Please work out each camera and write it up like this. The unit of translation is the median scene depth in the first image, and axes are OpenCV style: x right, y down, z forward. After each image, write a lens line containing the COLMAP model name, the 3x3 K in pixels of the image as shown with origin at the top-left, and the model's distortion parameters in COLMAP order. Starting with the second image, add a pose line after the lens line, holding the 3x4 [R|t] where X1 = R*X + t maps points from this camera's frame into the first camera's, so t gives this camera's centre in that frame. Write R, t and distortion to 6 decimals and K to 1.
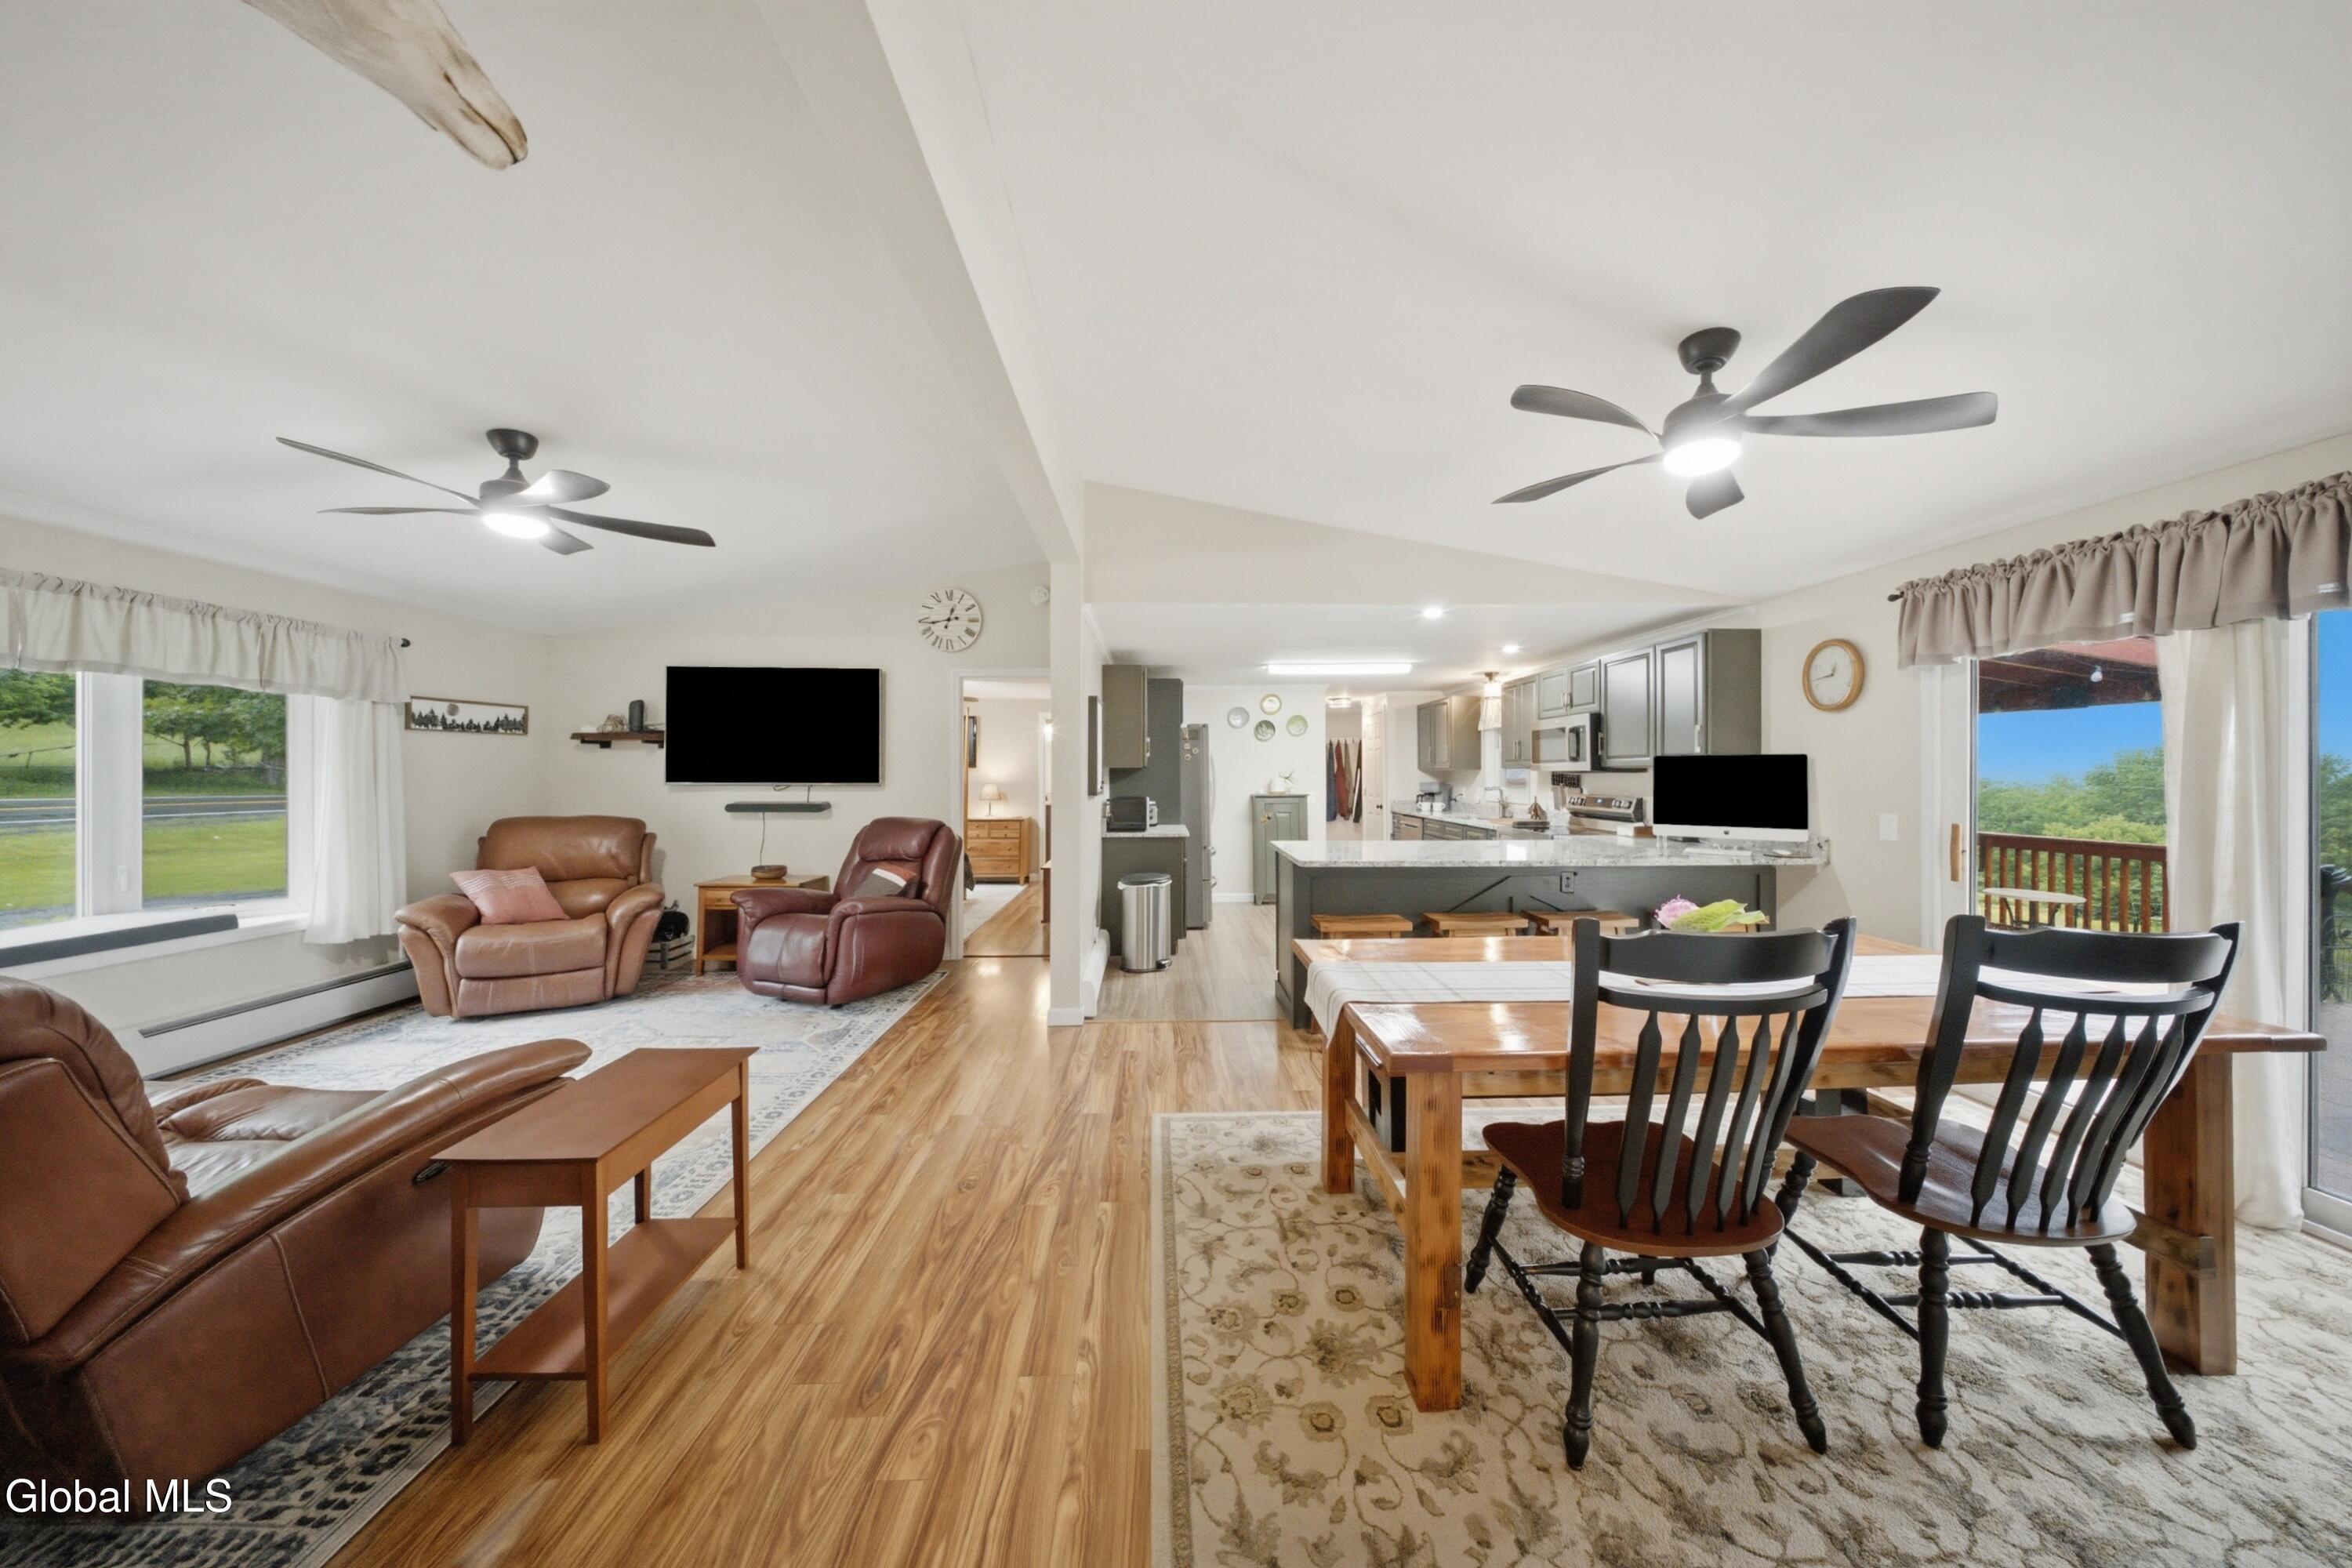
lens RADIAL K [[700.0, 0, 1178.5], [0, 700.0, 771.5], [0, 0, 1]] dist [0.002688, -0.002421]
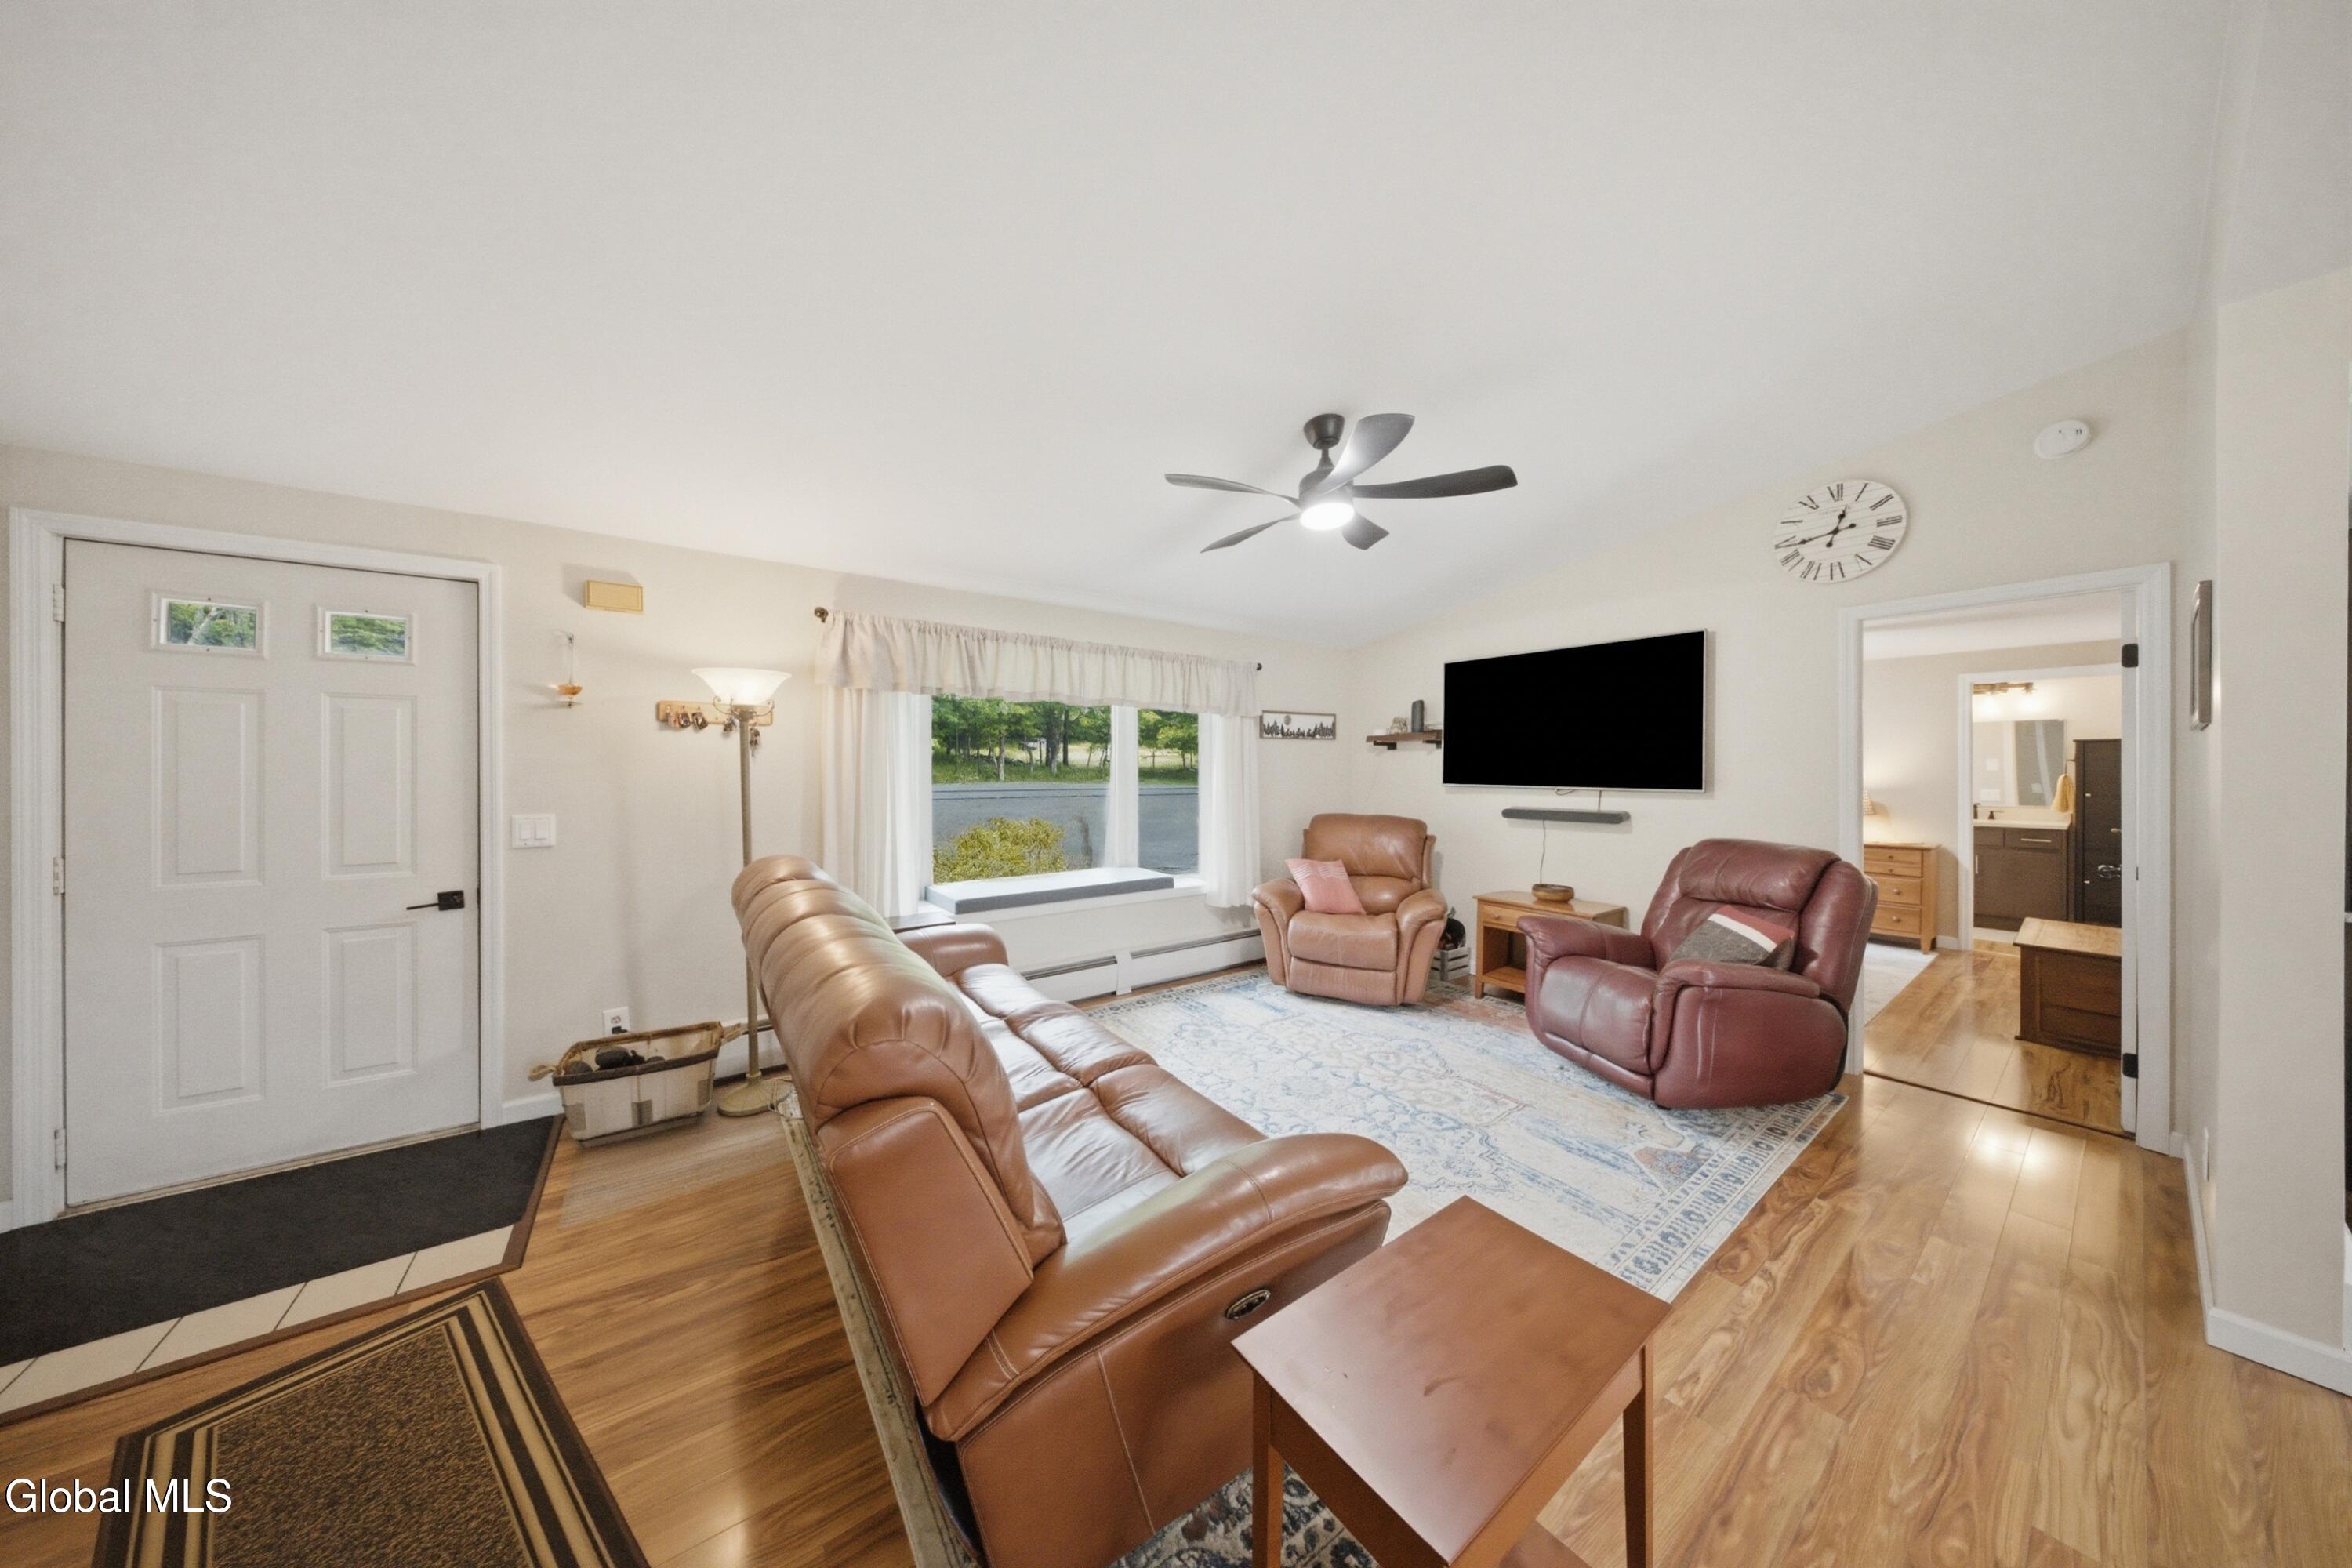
lens RADIAL K [[700.0, 0, 1181.0], [0, 700.0, 771.2], [0, 0, 1]] dist [0.002688, -0.002421]
pose [[0.569328, -0.000656, -0.822111, -0.163859], [0.001840, 0.999998, 0.000476, -0.002795], [0.822109, -0.001783, 0.569328, 0.174411]]
